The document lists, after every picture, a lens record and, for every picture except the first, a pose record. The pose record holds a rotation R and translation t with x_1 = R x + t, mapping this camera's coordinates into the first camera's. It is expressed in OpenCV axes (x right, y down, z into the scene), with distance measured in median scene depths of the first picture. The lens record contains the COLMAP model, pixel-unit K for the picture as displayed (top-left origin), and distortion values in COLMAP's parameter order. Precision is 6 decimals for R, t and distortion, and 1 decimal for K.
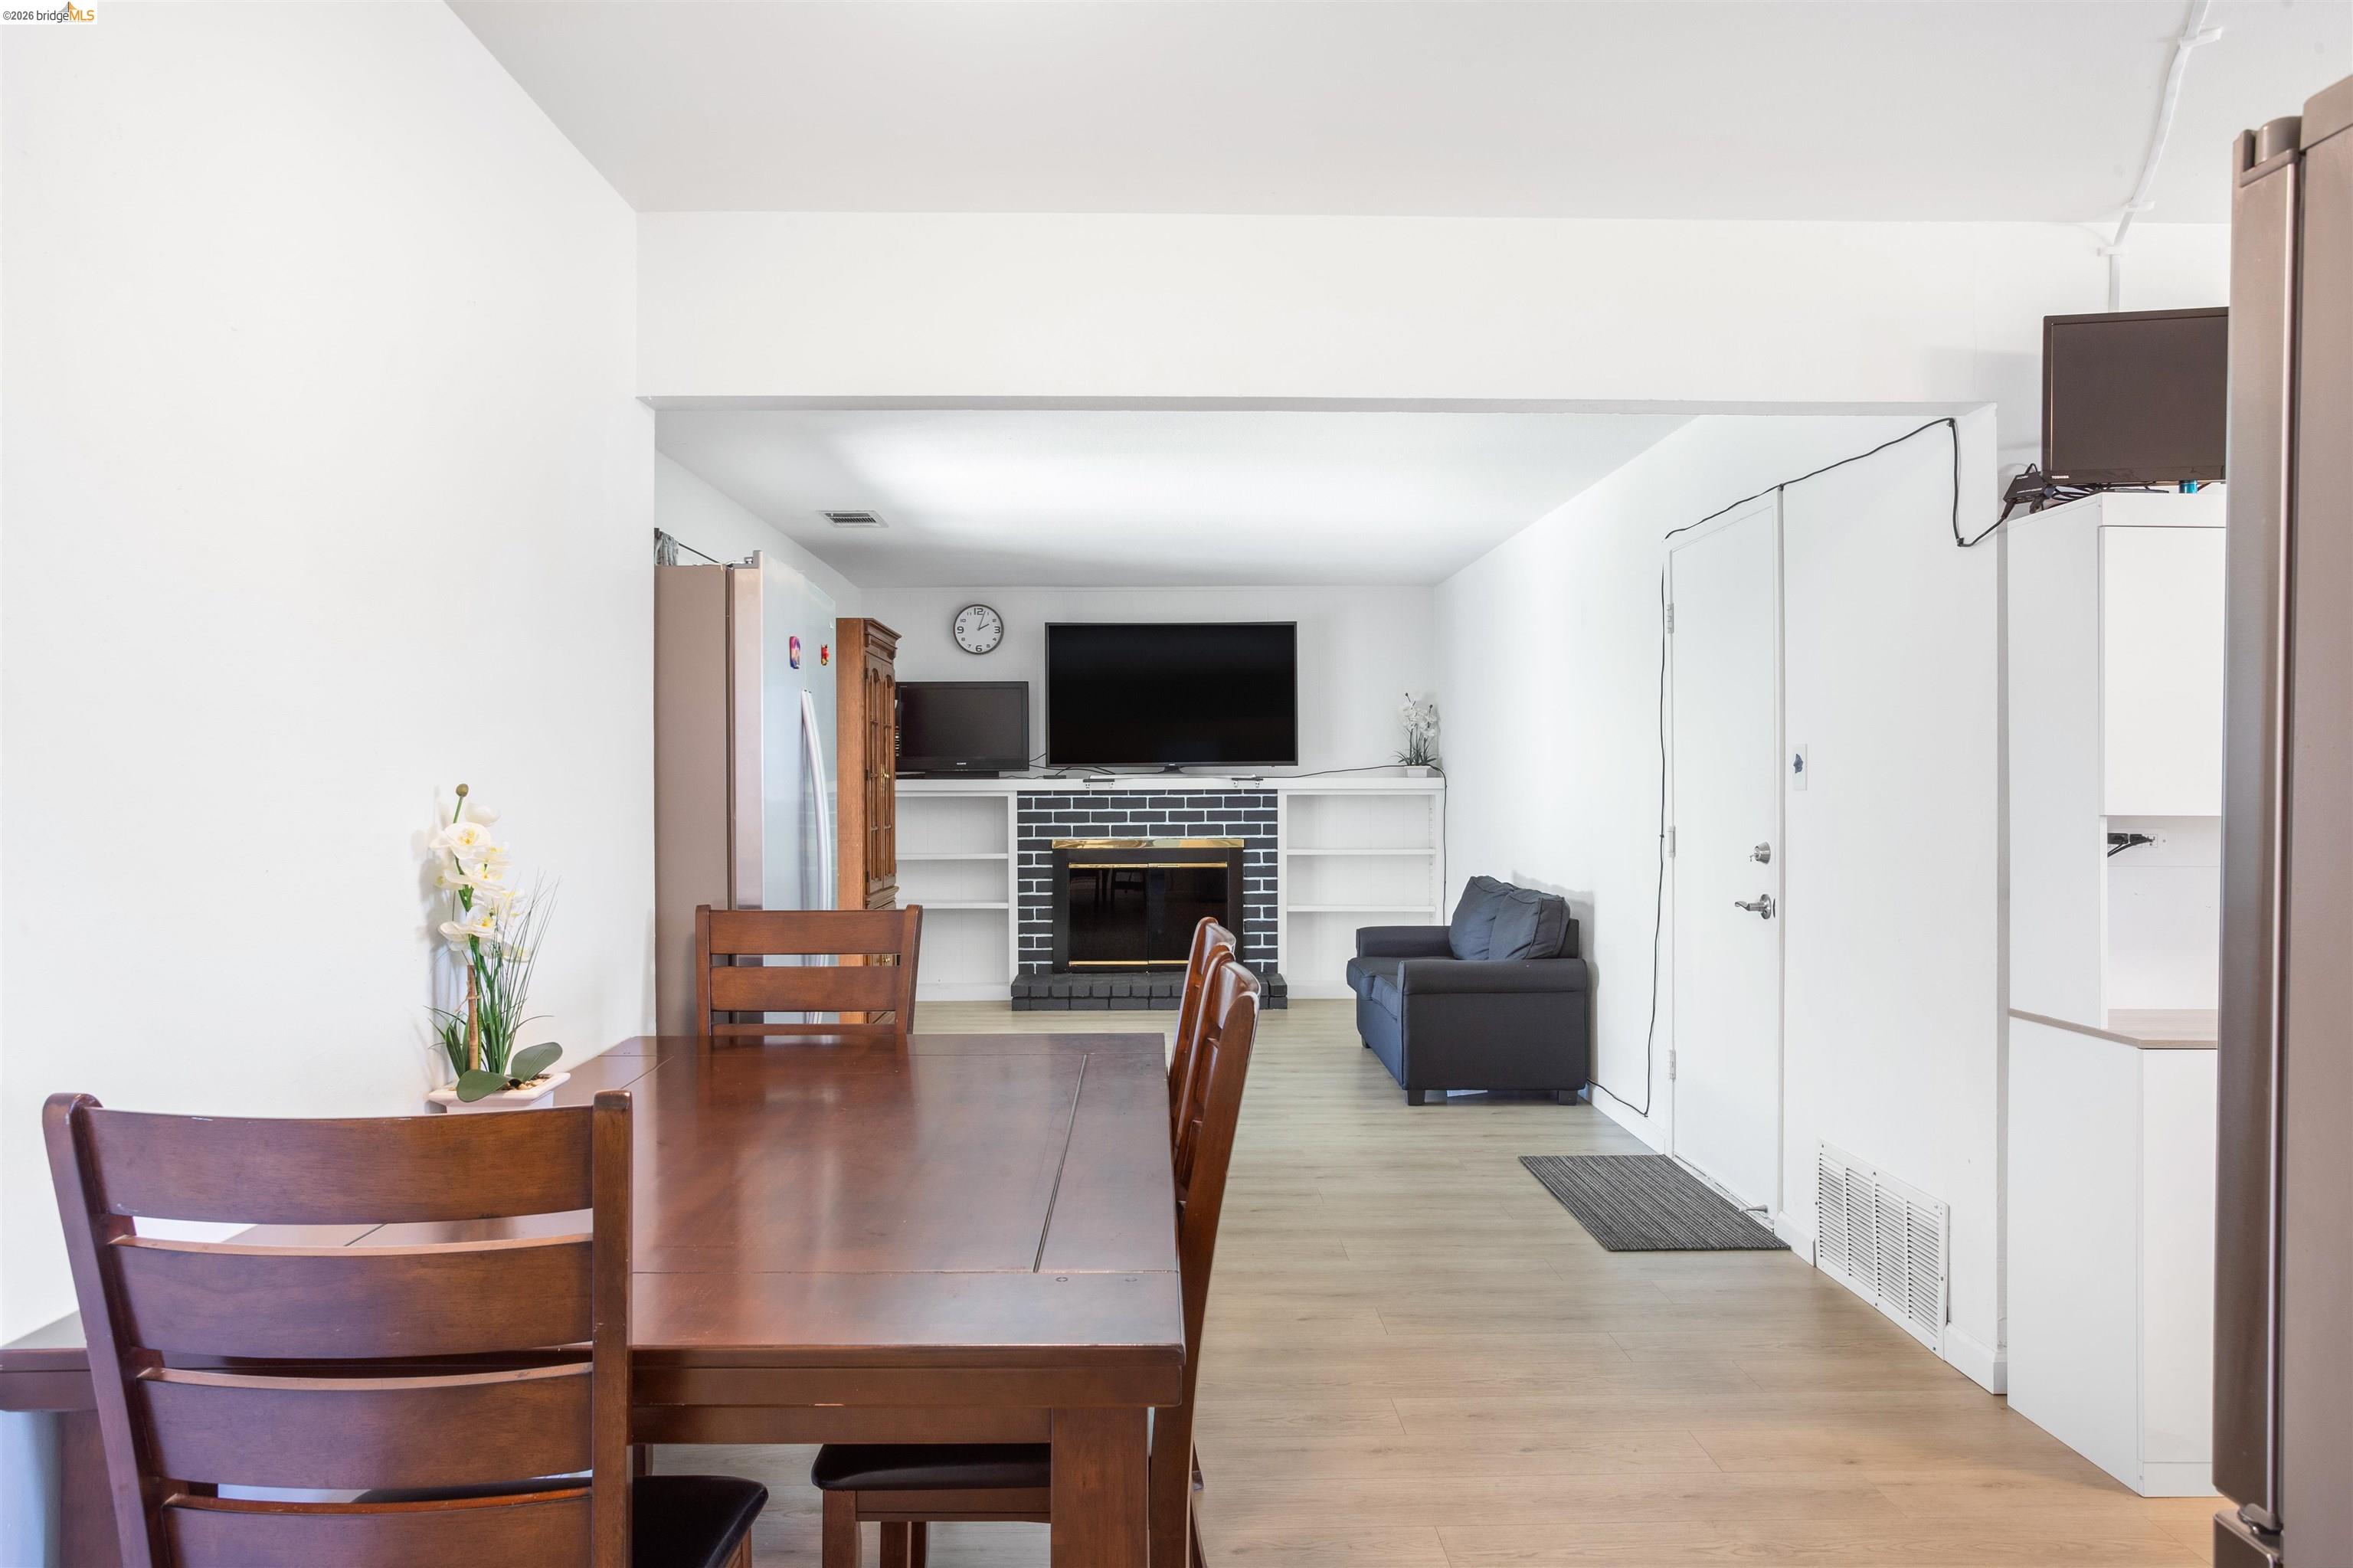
lens RADIAL K [[1500.5, 0, 1176.5], [0, 1500.5, 784.0], [0, 0, 1]] dist [0.001496, 0.000287]
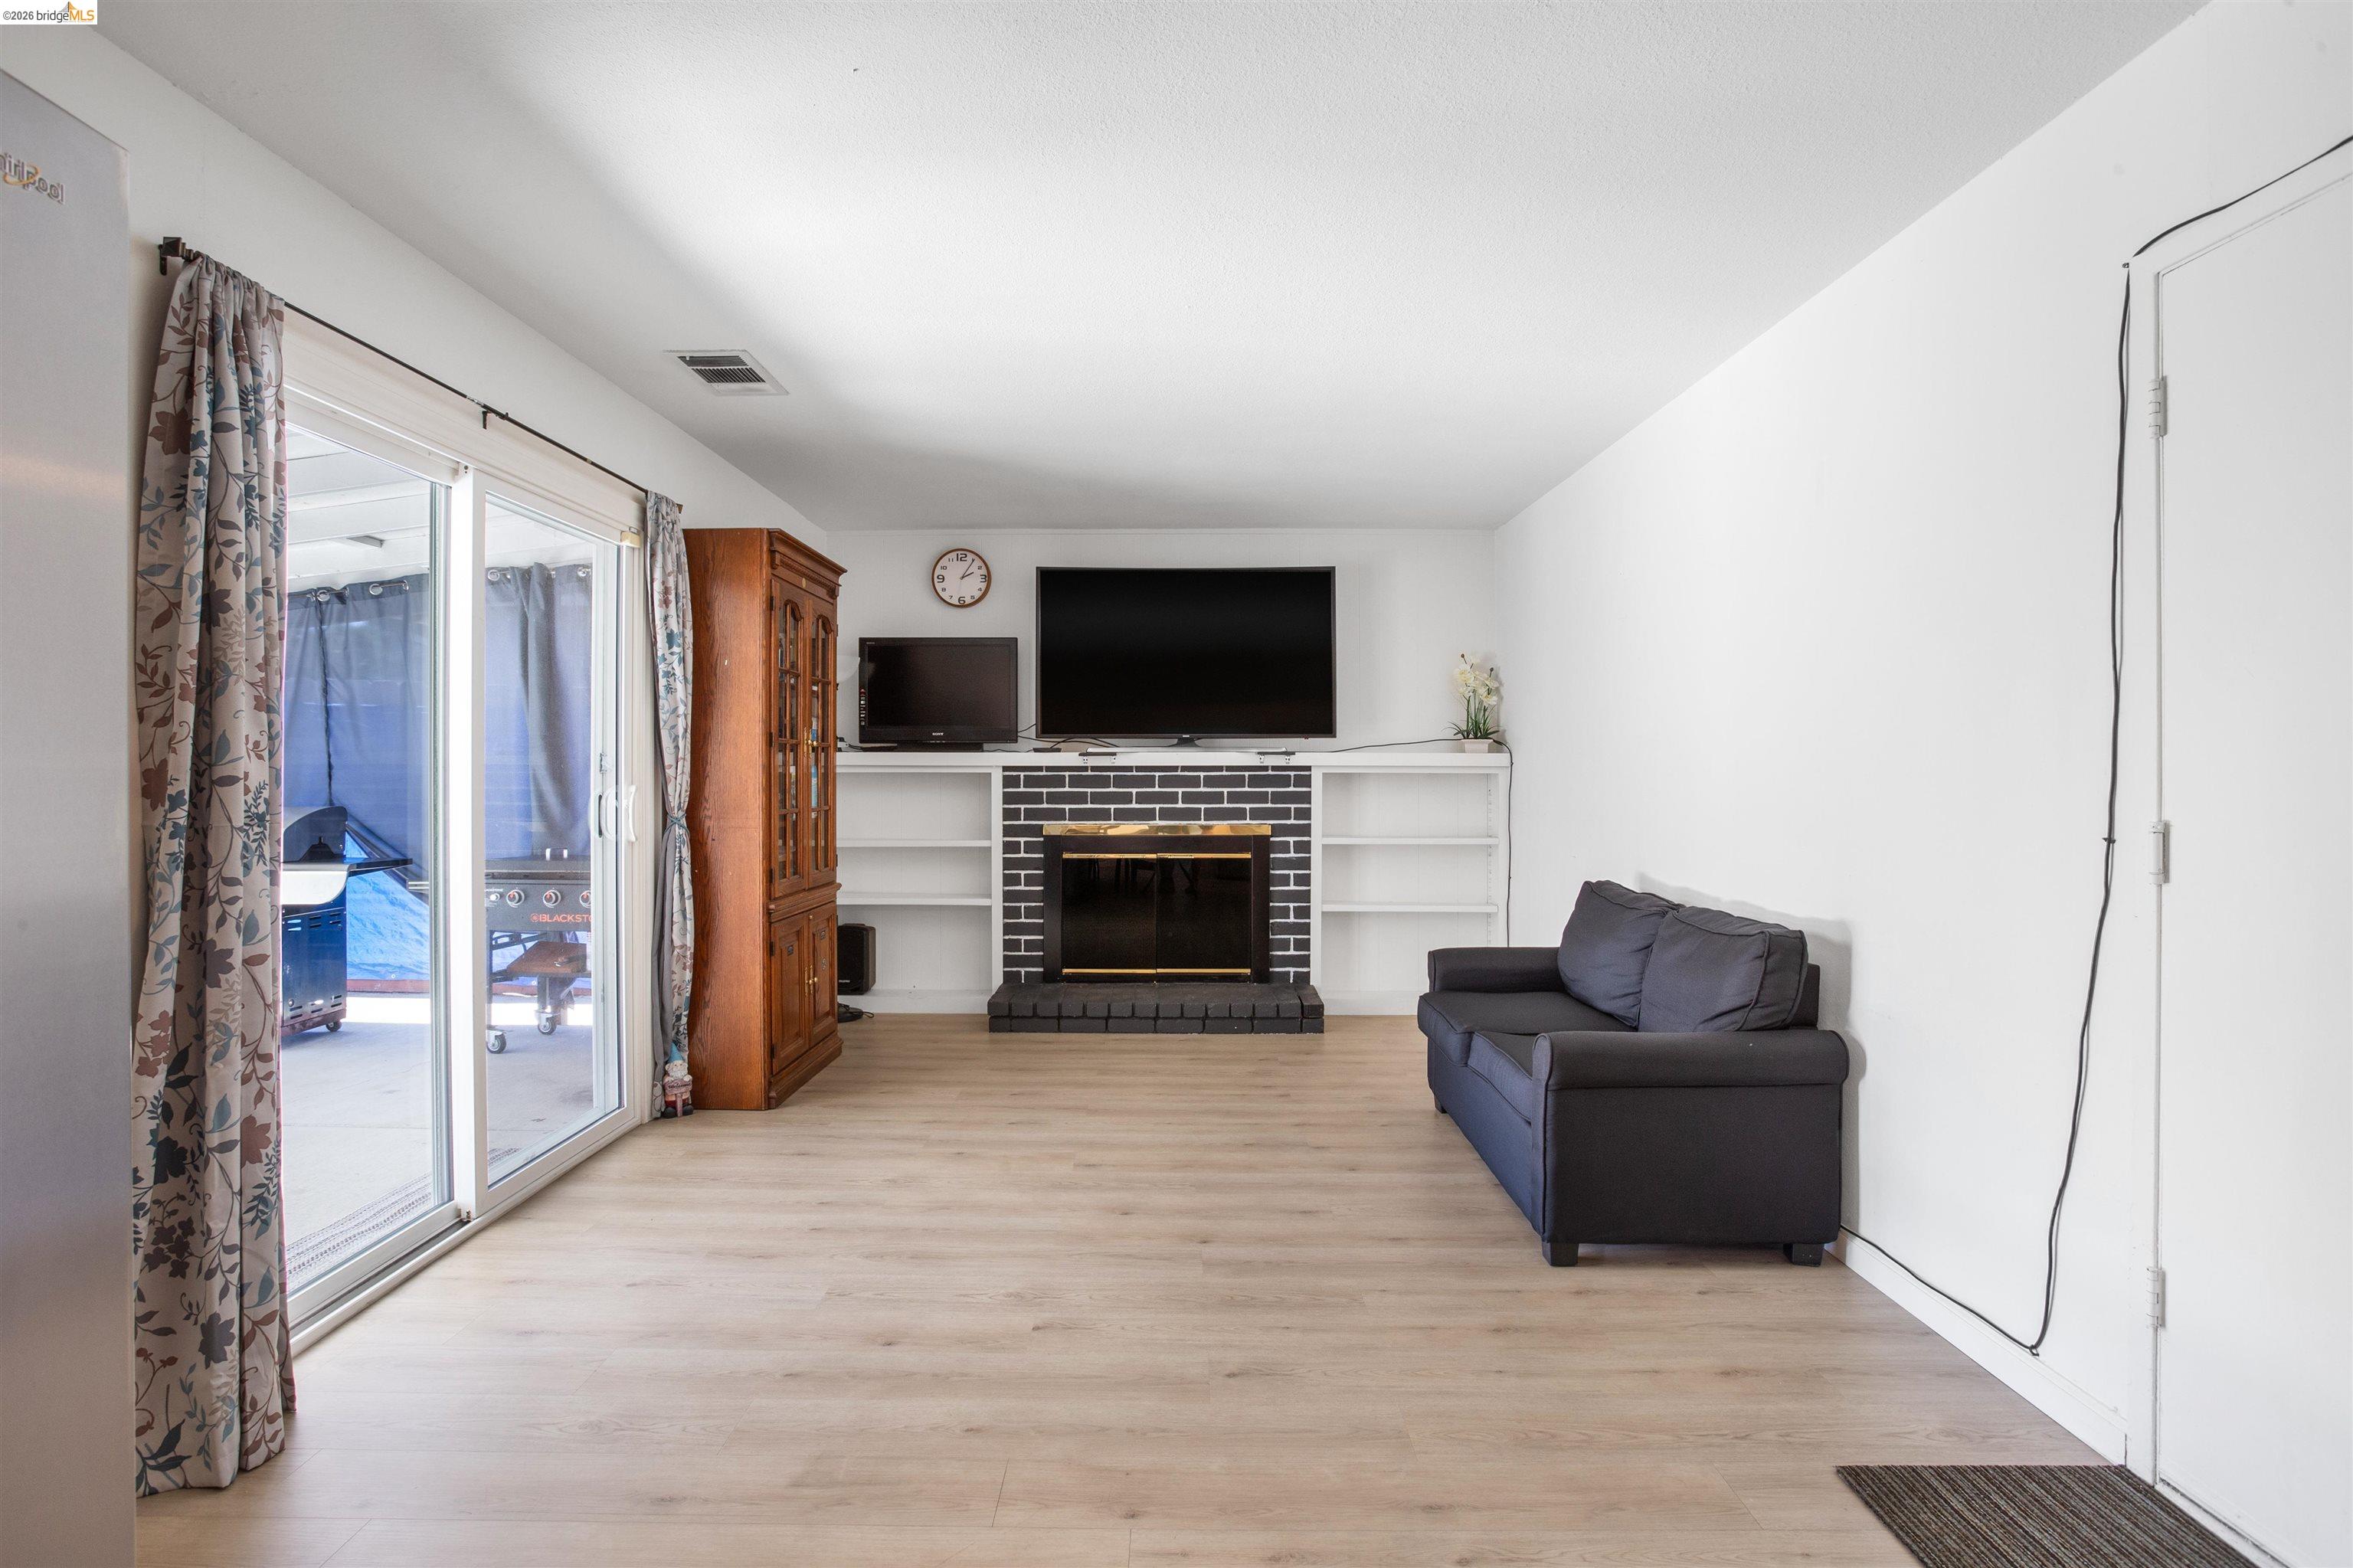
lens RADIAL K [[1143.2, 0, 1167.8], [0, 1143.2, 780.0], [0, 0, 1]] dist [-0.016187, 0.000299]
pose [[0.999530, 0.005270, -0.030185, 0.006359], [-0.005083, 0.999967, 0.006271, 0.007799], [0.030217, -0.006115, 0.999525, 0.359229]]
